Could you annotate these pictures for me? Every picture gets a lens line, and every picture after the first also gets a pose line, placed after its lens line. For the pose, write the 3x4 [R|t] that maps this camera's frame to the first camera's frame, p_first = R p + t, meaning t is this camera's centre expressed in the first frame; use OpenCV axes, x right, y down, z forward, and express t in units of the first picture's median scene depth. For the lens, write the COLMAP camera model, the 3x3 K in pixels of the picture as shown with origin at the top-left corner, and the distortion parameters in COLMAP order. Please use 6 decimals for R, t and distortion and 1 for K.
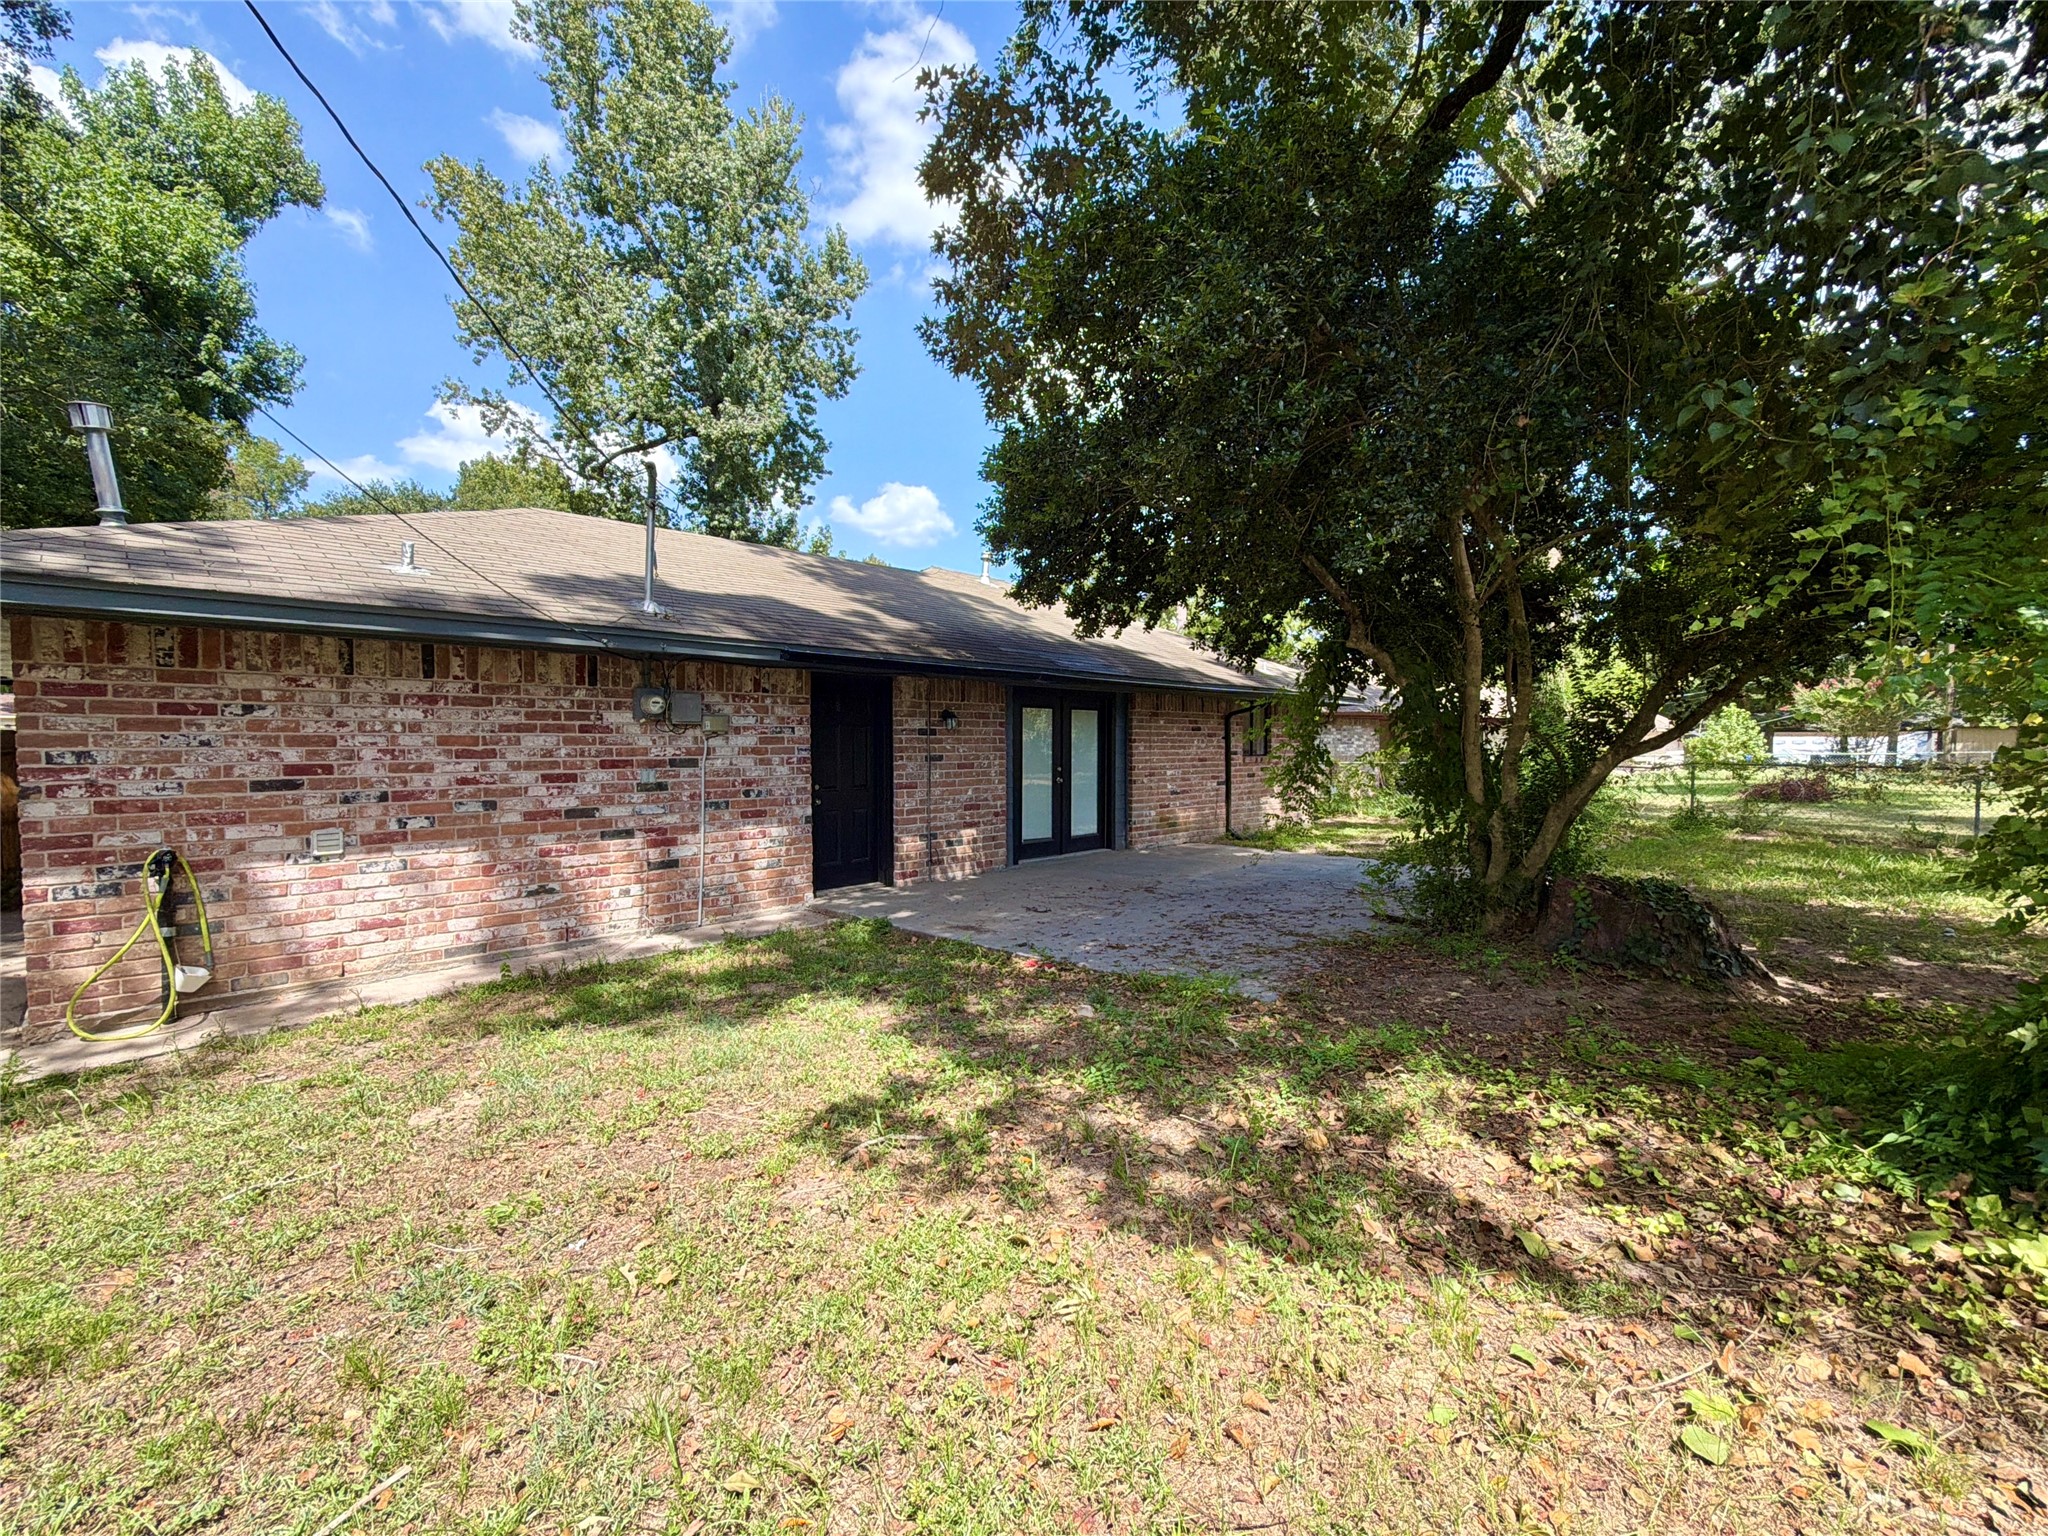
lens RADIAL K [[883.0, 0, 1029.4], [0, 883.0, 761.3], [0, 0, 1]] dist [0.000244, -0.000738]
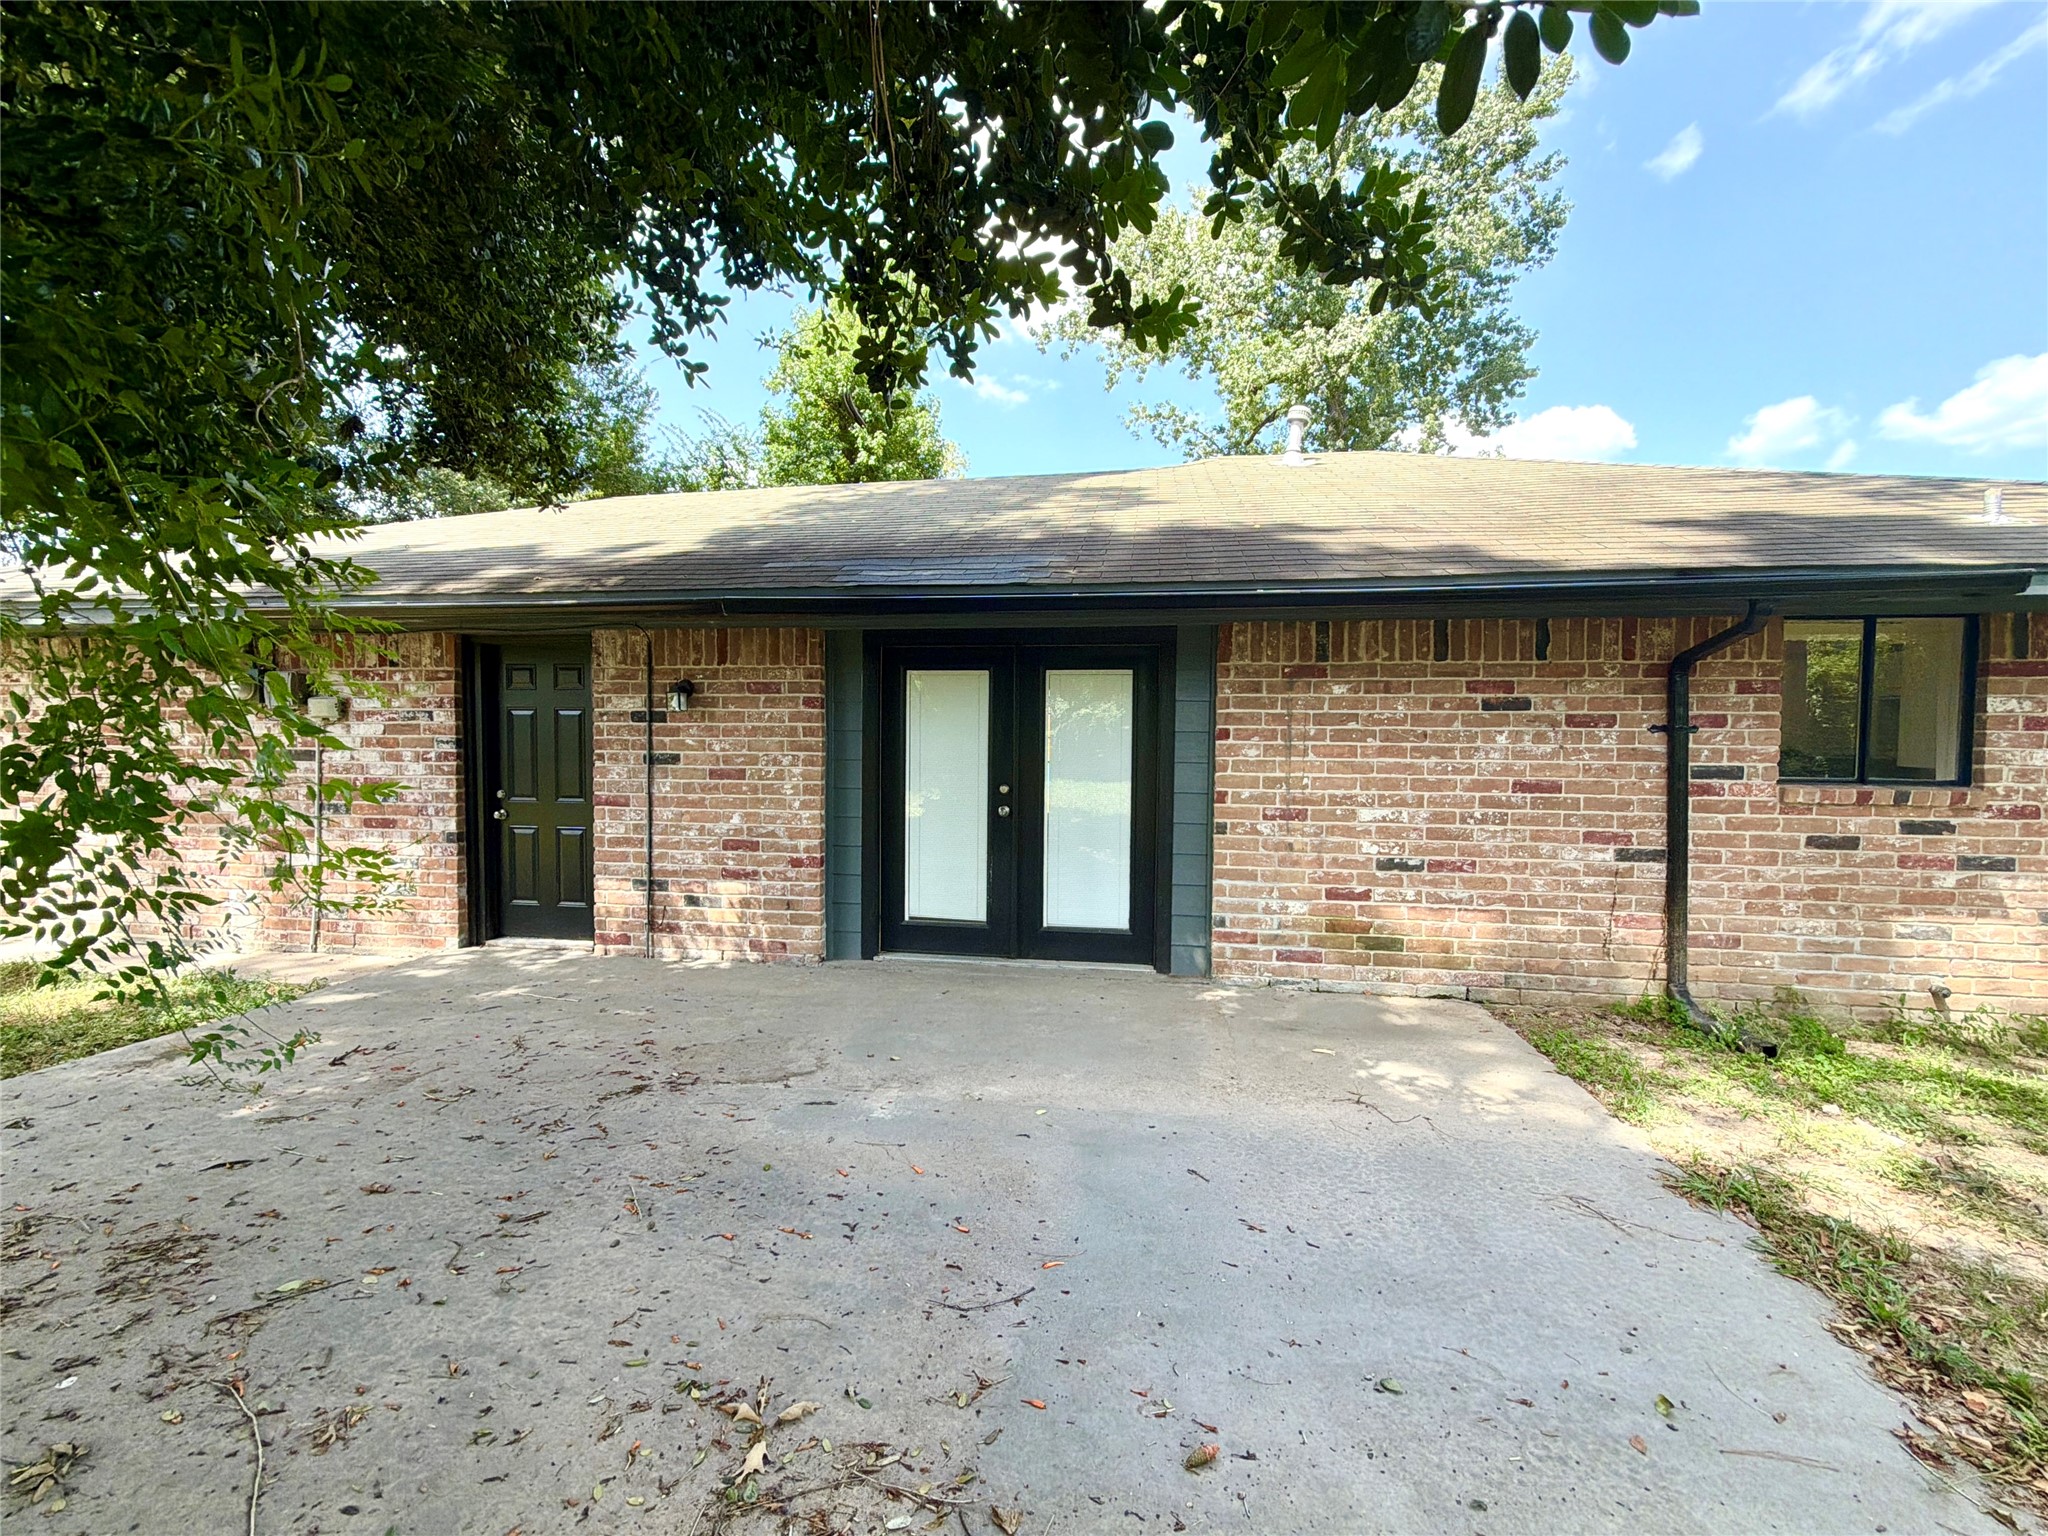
lens RADIAL K [[883.0, 0, 1023.9], [0, 883.0, 767.0], [0, 0, 1]] dist [0.000244, -0.000738]
pose [[0.559794, 0.032709, -0.827986, 0.539655], [-0.025838, 0.999424, 0.022013, -0.018126], [0.828229, 0.009071, 0.560316, 0.855571]]
